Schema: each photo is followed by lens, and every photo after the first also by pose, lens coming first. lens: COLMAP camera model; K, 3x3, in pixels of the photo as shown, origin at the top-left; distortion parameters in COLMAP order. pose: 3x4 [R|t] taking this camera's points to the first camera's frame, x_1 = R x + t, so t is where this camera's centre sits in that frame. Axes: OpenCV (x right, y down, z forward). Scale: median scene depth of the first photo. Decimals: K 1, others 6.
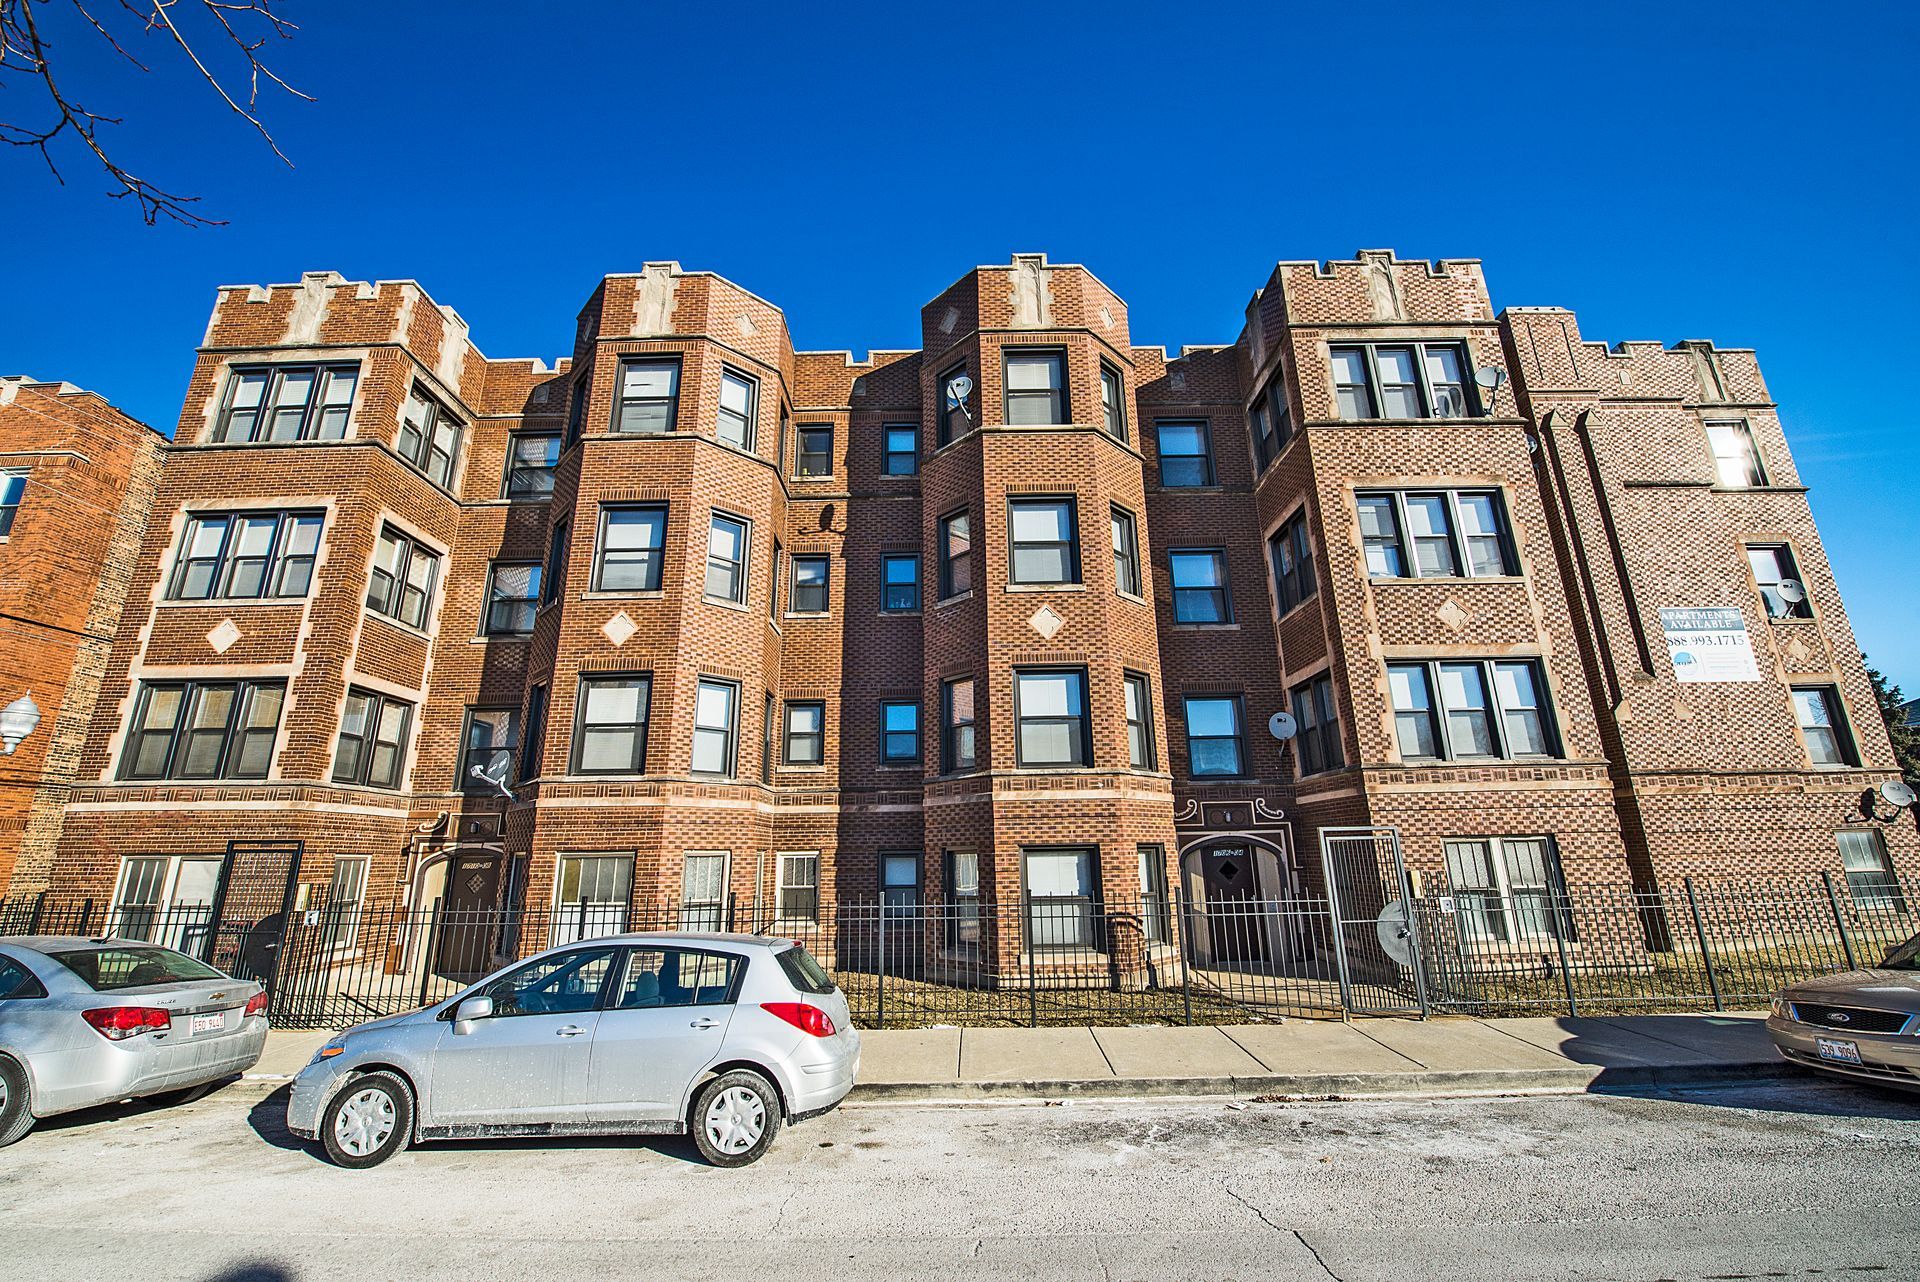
lens RADIAL K [[765.1, 0, 959.1], [0, 765.1, 641.0], [0, 0, 1]] dist [-0.012600, -0.000003]
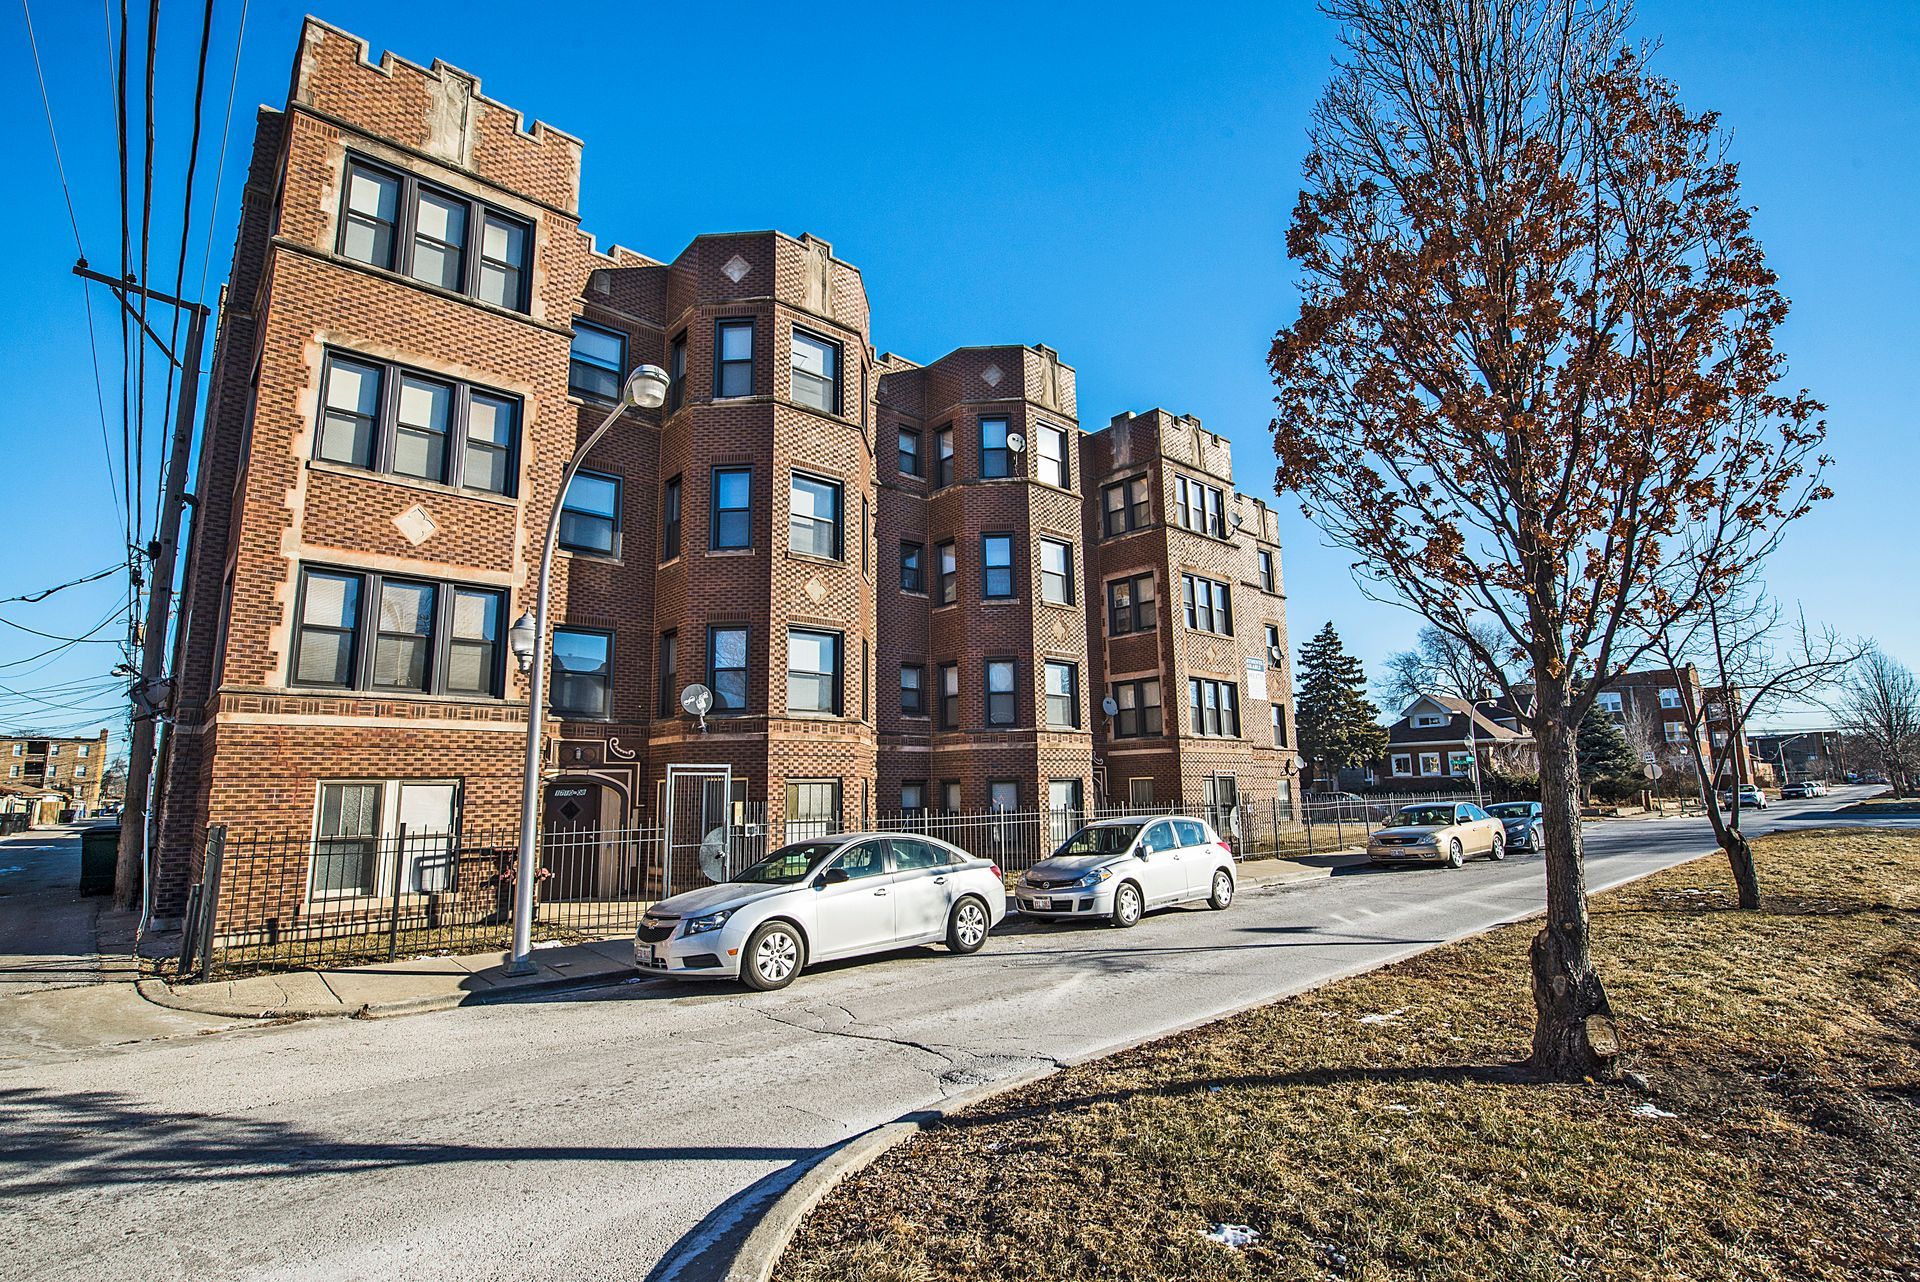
lens RADIAL K [[765.1, 0, 872.9], [0, 765.1, 681.2], [0, 0, 1]] dist [-0.012600, -0.000003]
pose [[0.806589, 0.086255, 0.584785, -0.924097], [-0.161493, 0.983815, 0.077636, 0.015159], [-0.568624, -0.157059, 0.807464, 0.004086]]
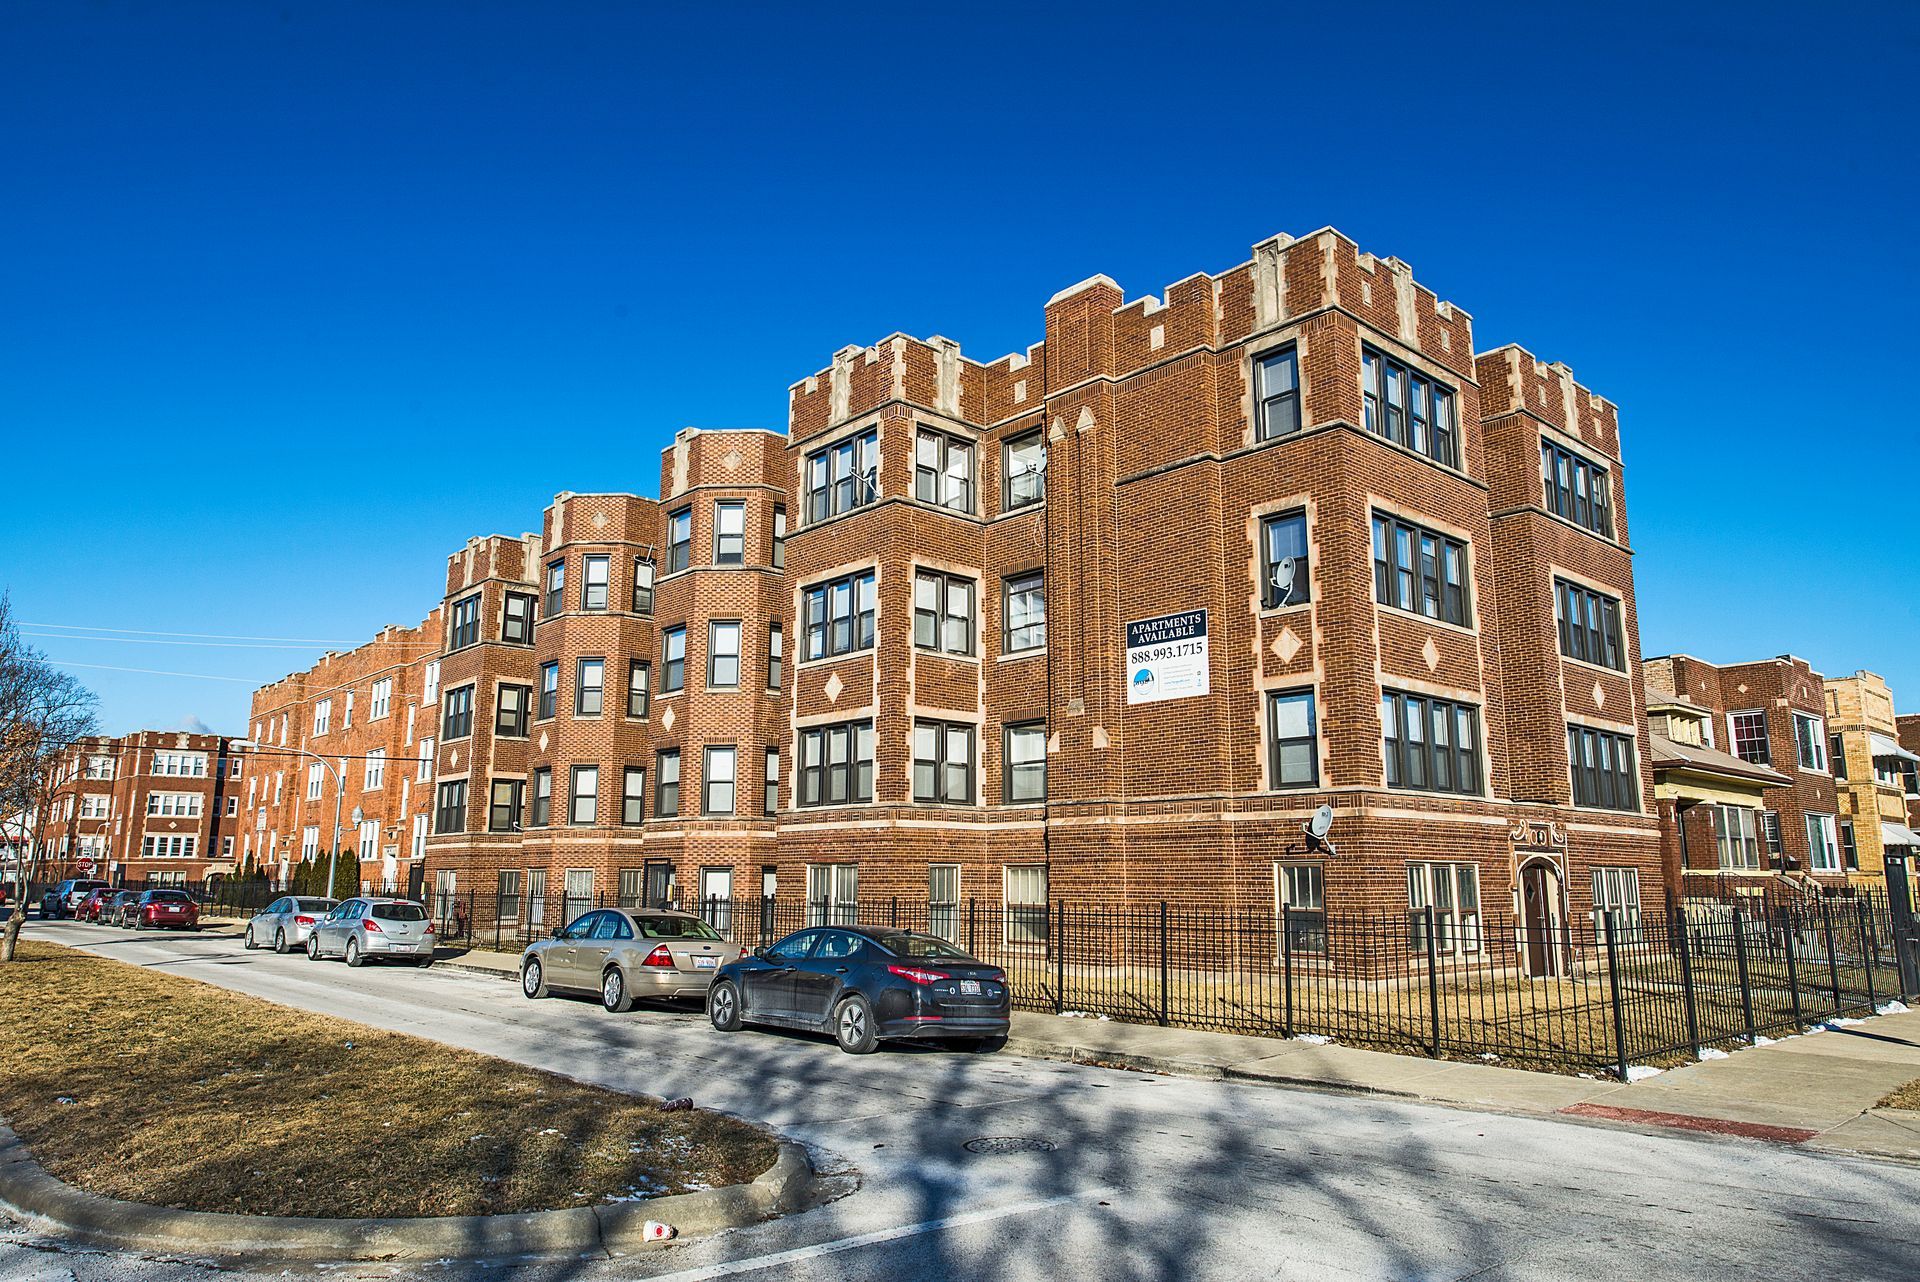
lens RADIAL K [[1260.2, 0, 951.3], [0, 1260.2, 645.7], [0, 0, 1]] dist [0.006330, -0.008298]
pose [[0.675777, -0.118223, -0.727564, 0.571827], [0.187027, 0.982253, 0.014107, -0.059511], [0.712984, -0.145608, 0.685895, -0.221164]]
